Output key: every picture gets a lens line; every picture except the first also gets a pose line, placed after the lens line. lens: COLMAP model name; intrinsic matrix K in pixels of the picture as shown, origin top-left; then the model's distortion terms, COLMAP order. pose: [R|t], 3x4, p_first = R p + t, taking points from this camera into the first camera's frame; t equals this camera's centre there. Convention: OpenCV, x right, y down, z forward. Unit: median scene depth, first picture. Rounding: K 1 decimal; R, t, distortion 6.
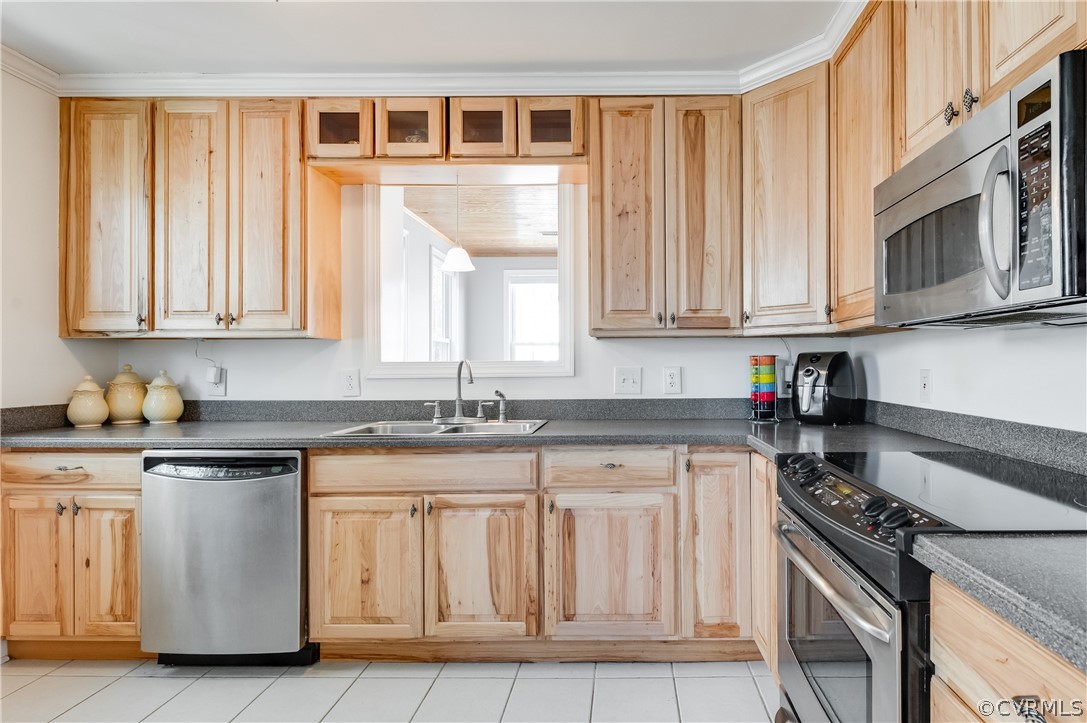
lens RADIAL K [[518.4, 0, 561.9], [0, 518.4, 366.1], [0, 0, 1]] dist [0.002992, -0.001812]
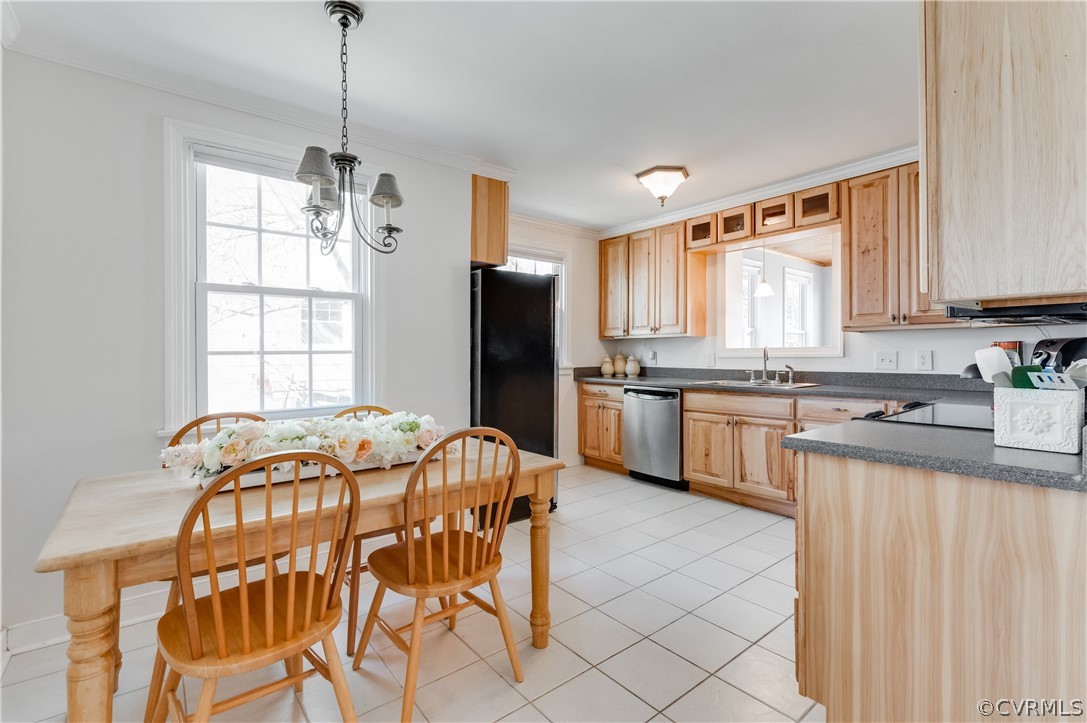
lens RADIAL K [[487.0, 0, 533.7], [0, 487.0, 364.1], [0, 0, 1]] dist [0.001169, -0.001999]
pose [[0.626379, 0.018700, -0.779294, 0.636678], [0.002352, 0.999662, 0.025878, 0.001448], [0.779515, -0.018042, 0.626124, -0.684111]]
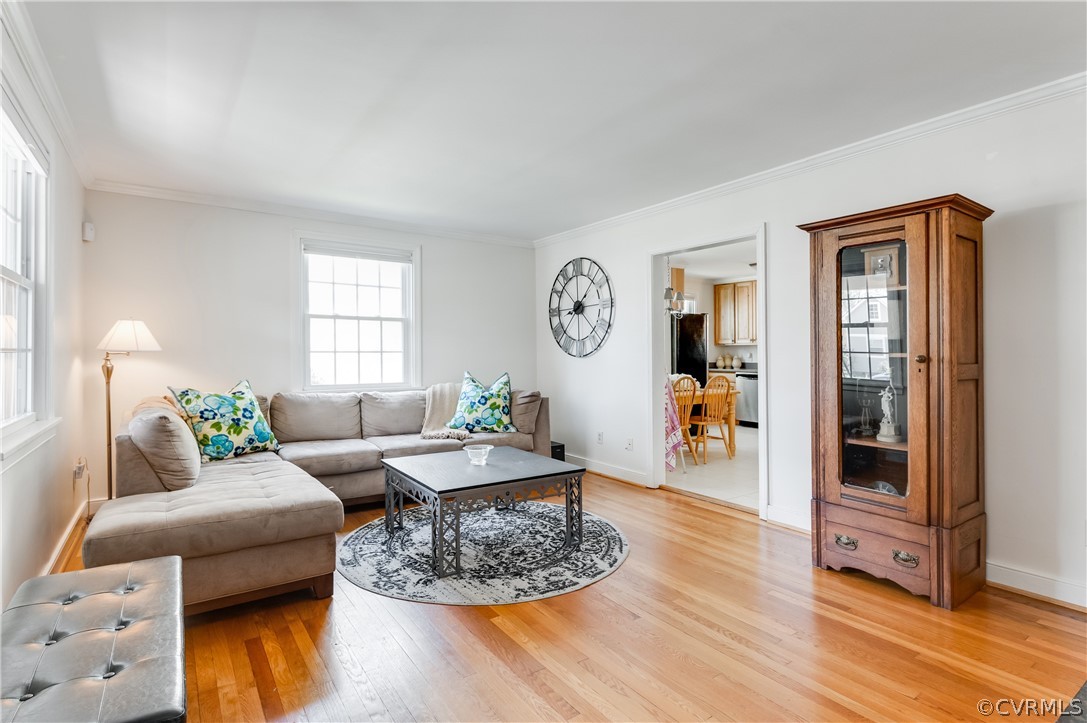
lens RADIAL K [[534.1, 0, 544.8], [0, 534.1, 353.2], [0, 0, 1]] dist [-0.002929, -0.000065]
pose [[0.594589, -0.004344, -0.804018, 1.544614], [0.004724, 0.999987, -0.001909, 0.003928], [0.804016, -0.002664, 0.594602, -2.472844]]
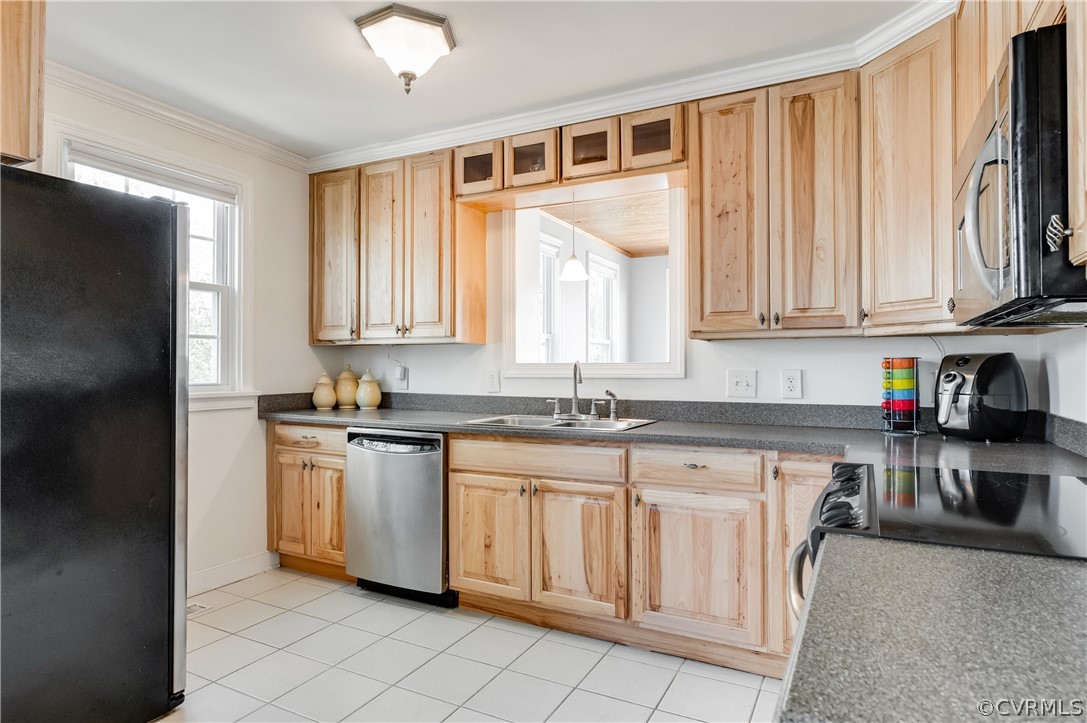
lens RADIAL K [[565.2, 0, 551.6], [0, 565.2, 367.3], [0, 0, 1]] dist [0.006000, -0.003375]
pose [[0.906883, 0.006869, -0.421326, 0.279192], [-0.005662, 0.999975, 0.004118, -0.004886], [0.421344, -0.001349, 0.906900, -0.115104]]
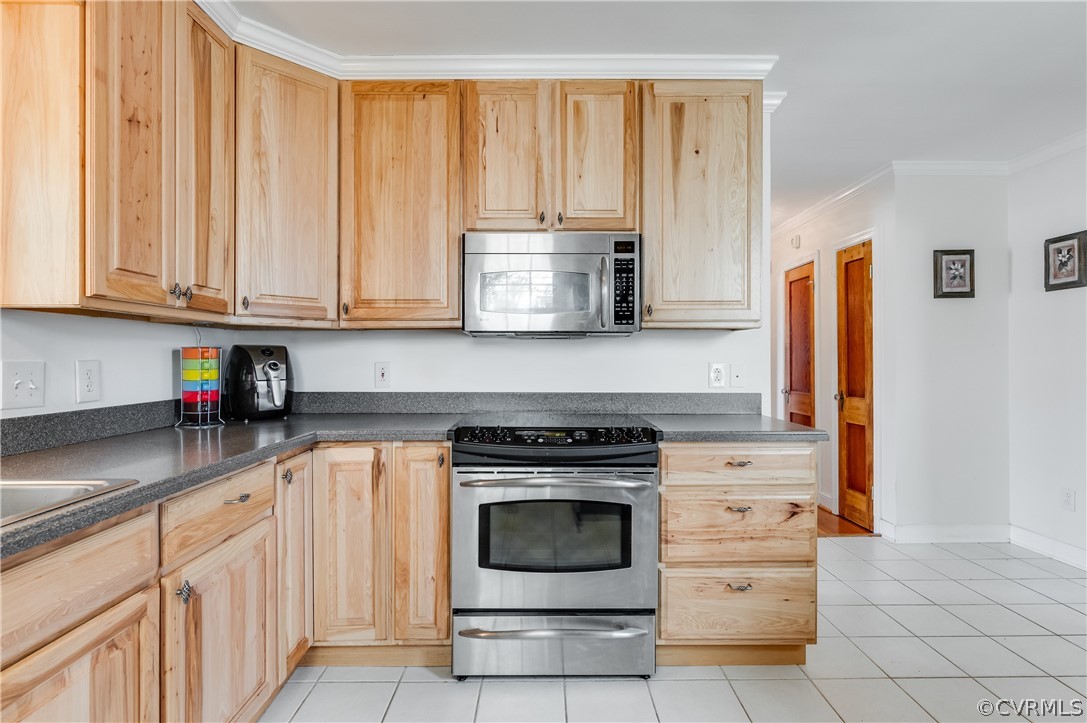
lens RADIAL K [[569.0, 0, 547.5], [0, 569.0, 353.0], [0, 0, 1]] dist [0.002702, -0.001470]
pose [[-0.021852, 0.014428, 0.999657, -0.600399], [0.002350, 0.999894, -0.014380, 0.003917], [-0.999758, 0.002035, -0.021883, 0.512377]]
